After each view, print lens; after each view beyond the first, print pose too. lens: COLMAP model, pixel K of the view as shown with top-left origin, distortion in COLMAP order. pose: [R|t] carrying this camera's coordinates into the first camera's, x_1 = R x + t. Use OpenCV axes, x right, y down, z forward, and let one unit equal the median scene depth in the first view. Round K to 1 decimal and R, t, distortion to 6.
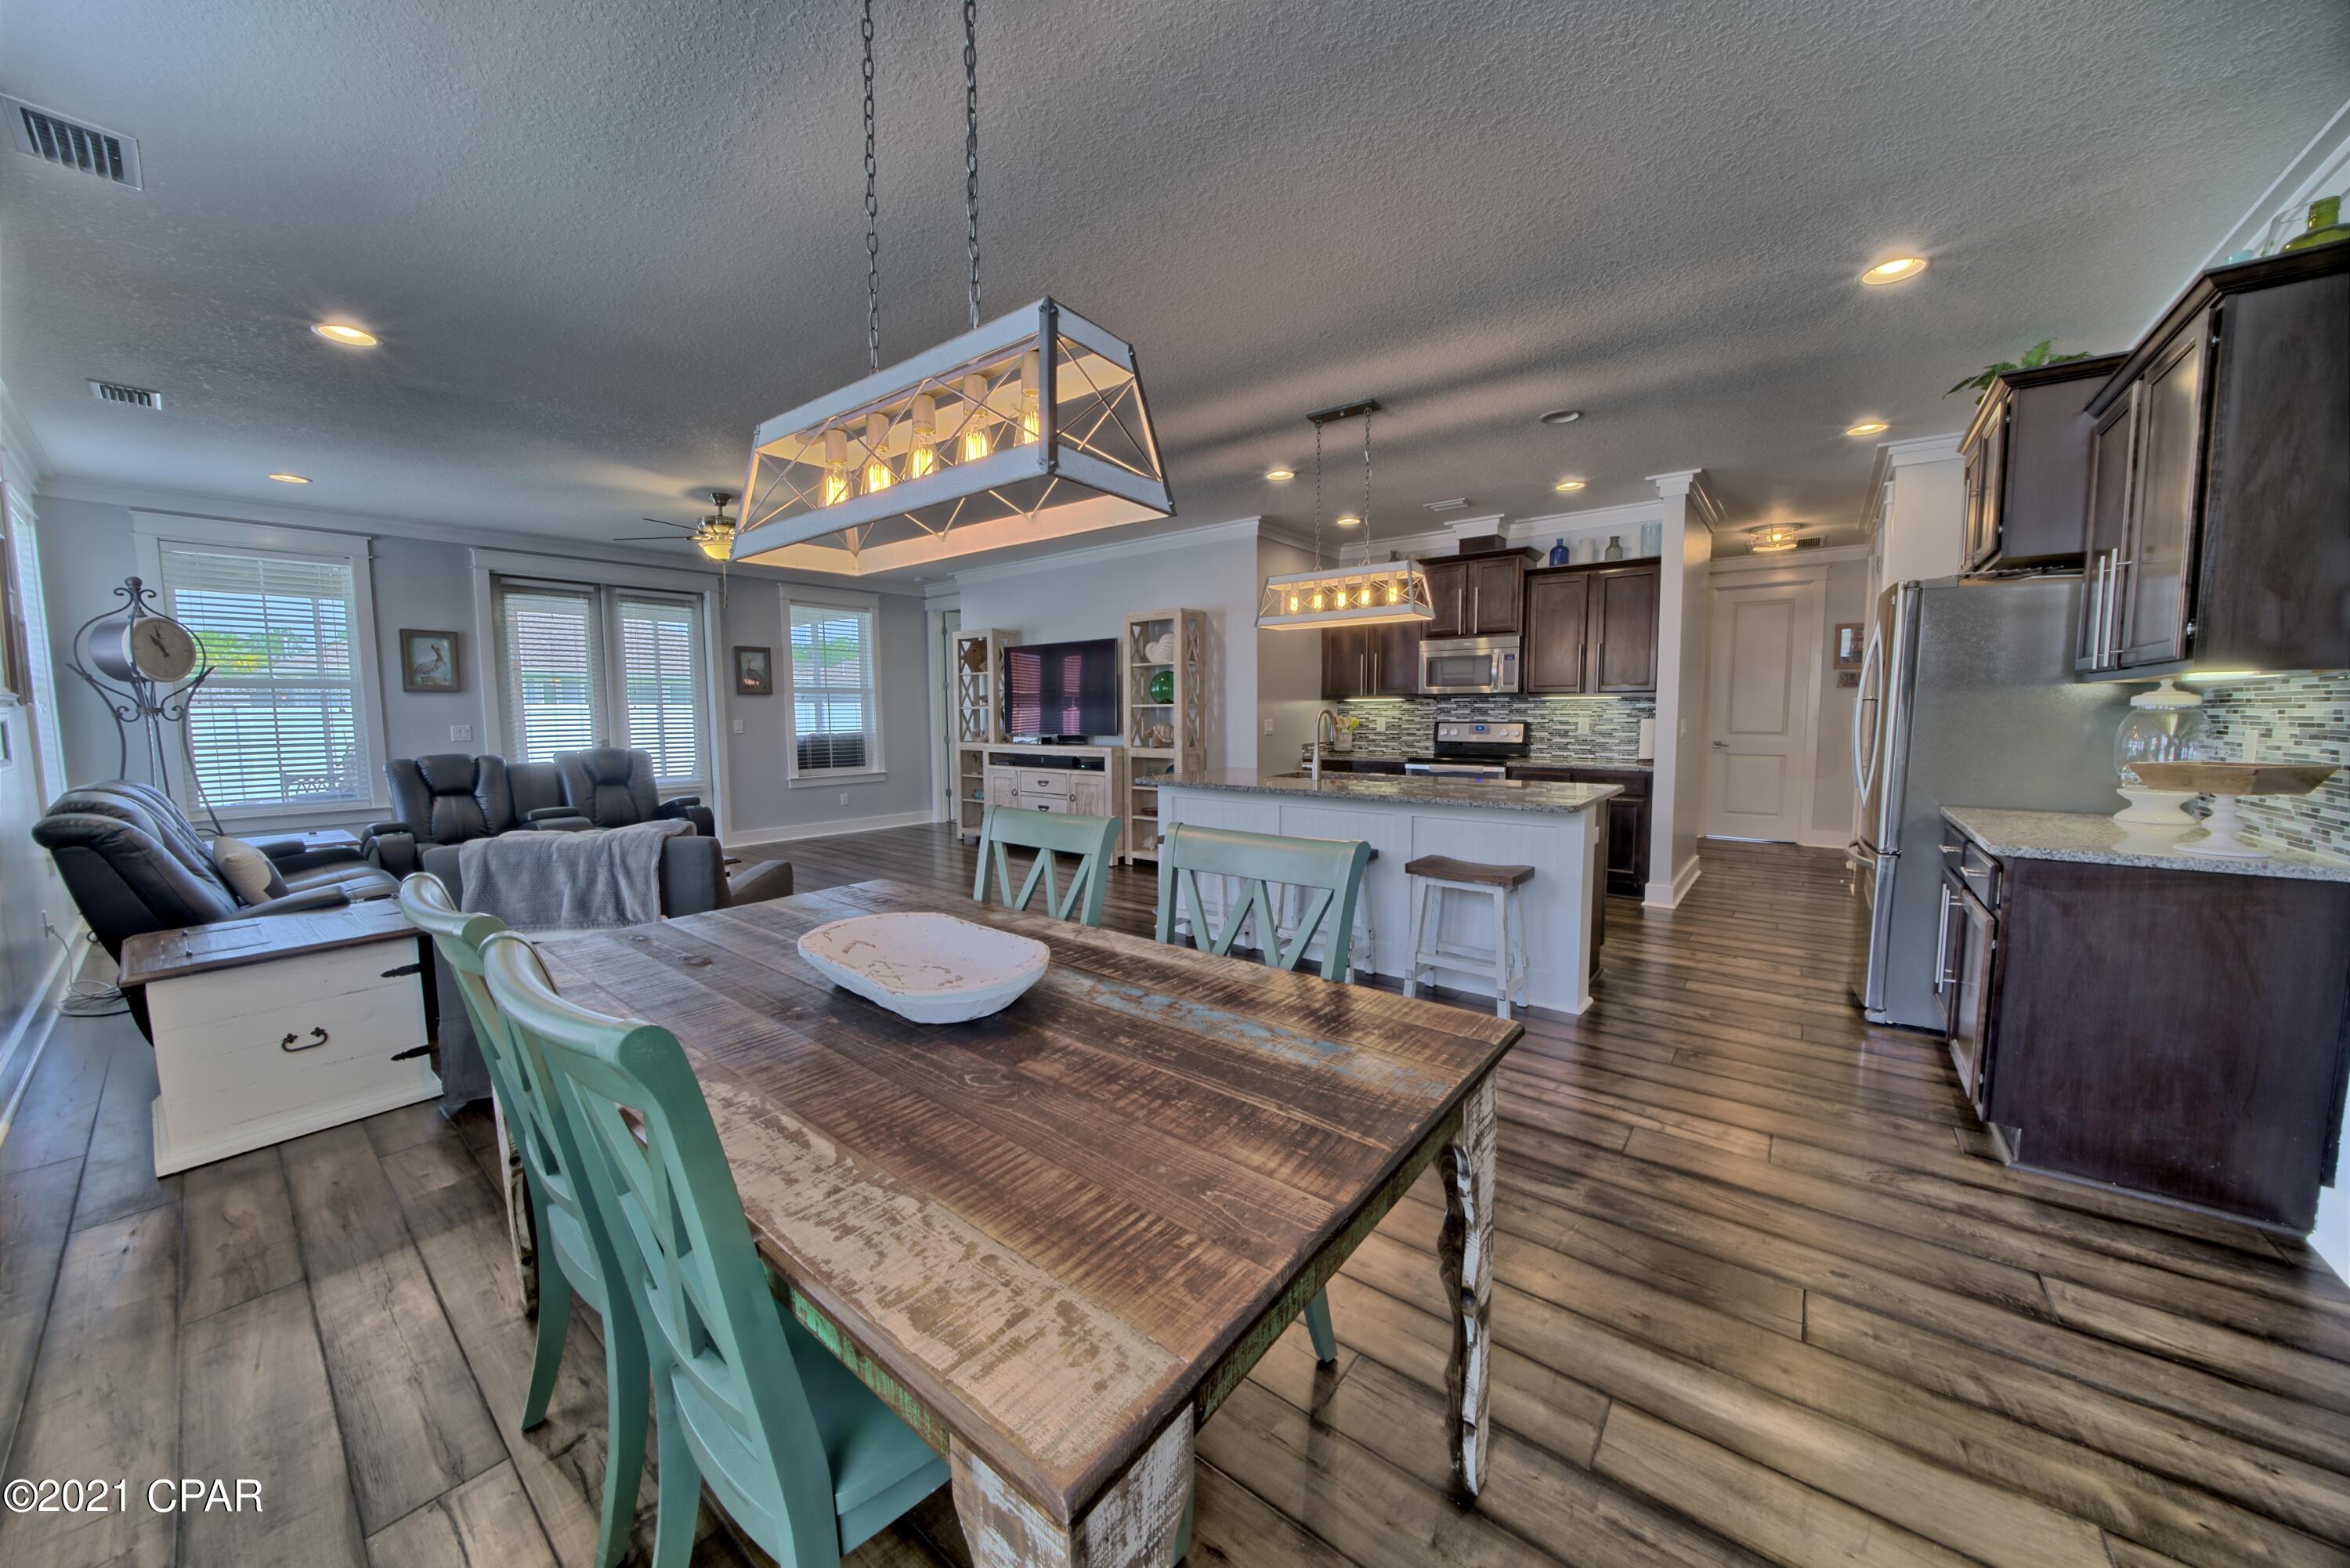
lens RADIAL K [[811.2, 0, 1163.9], [0, 811.2, 780.8], [0, 0, 1]] dist [-0.026541, 0.003318]
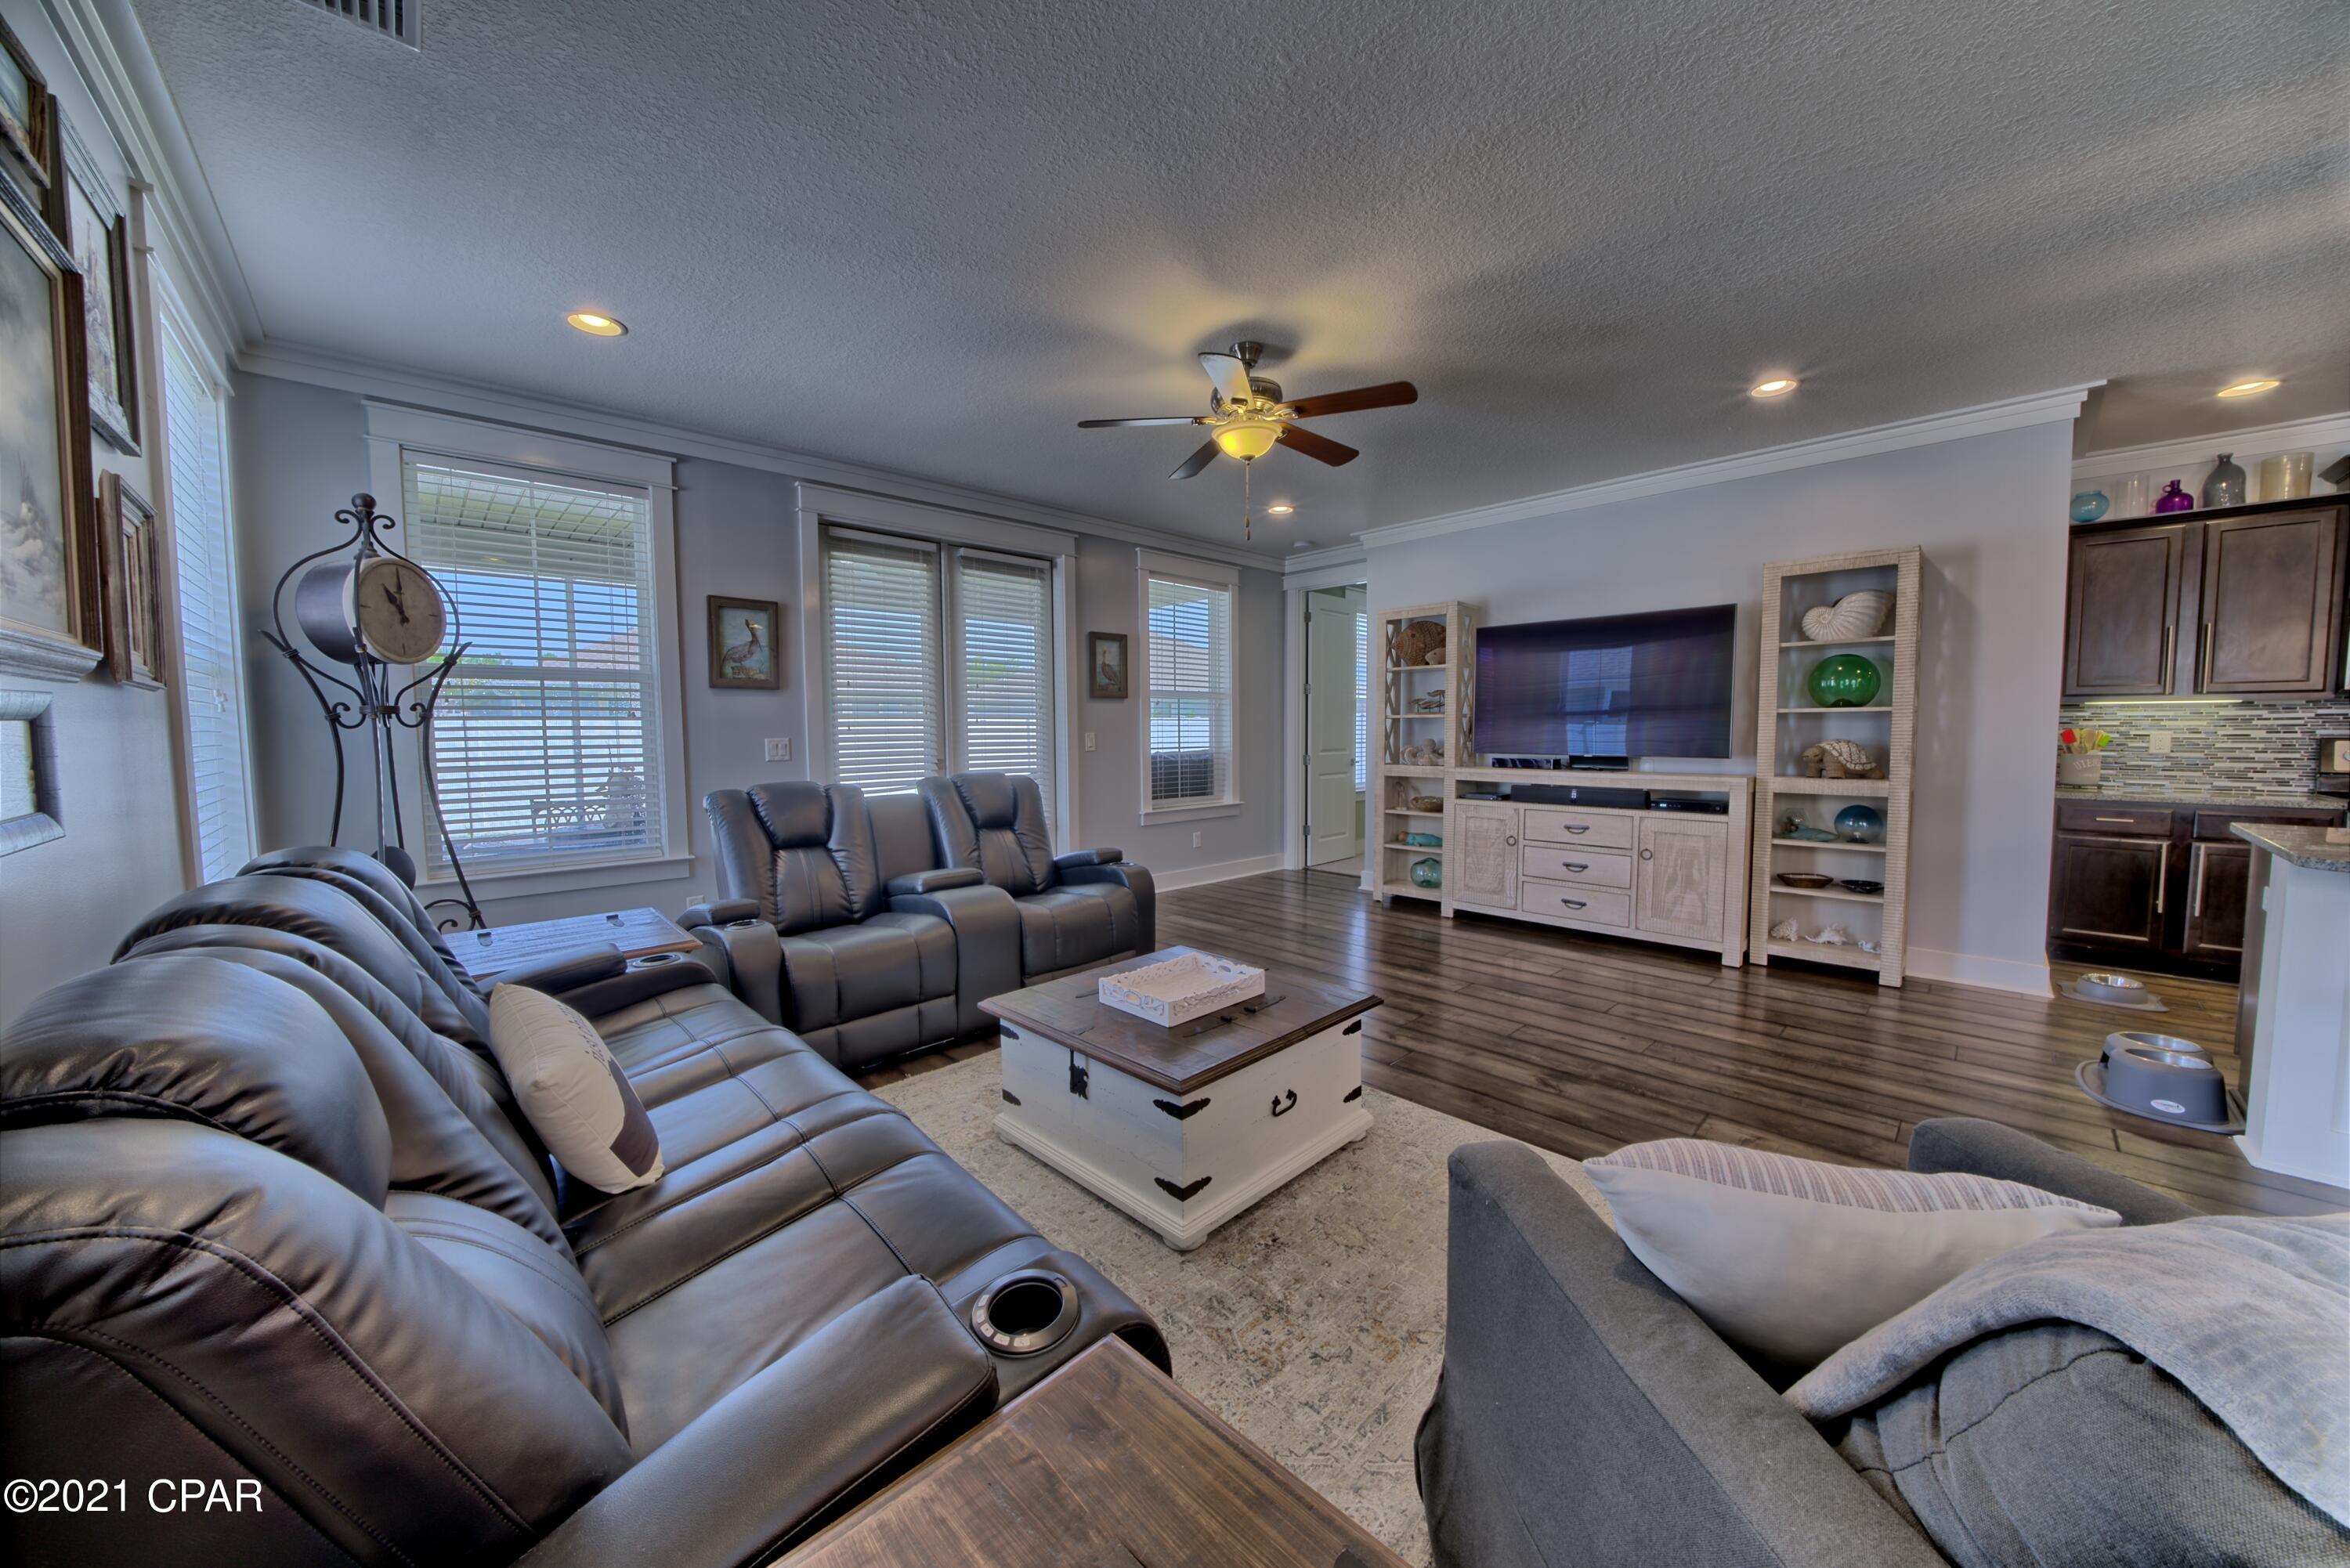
lens RADIAL K [[811.2, 0, 1163.2], [0, 811.2, 778.5], [0, 0, 1]] dist [-0.026541, 0.003318]
pose [[0.990530, 0.008700, -0.137022, -0.456712], [-0.012157, 0.999628, -0.024412, -0.021446], [0.136759, 0.025847, 0.990267, 0.357227]]
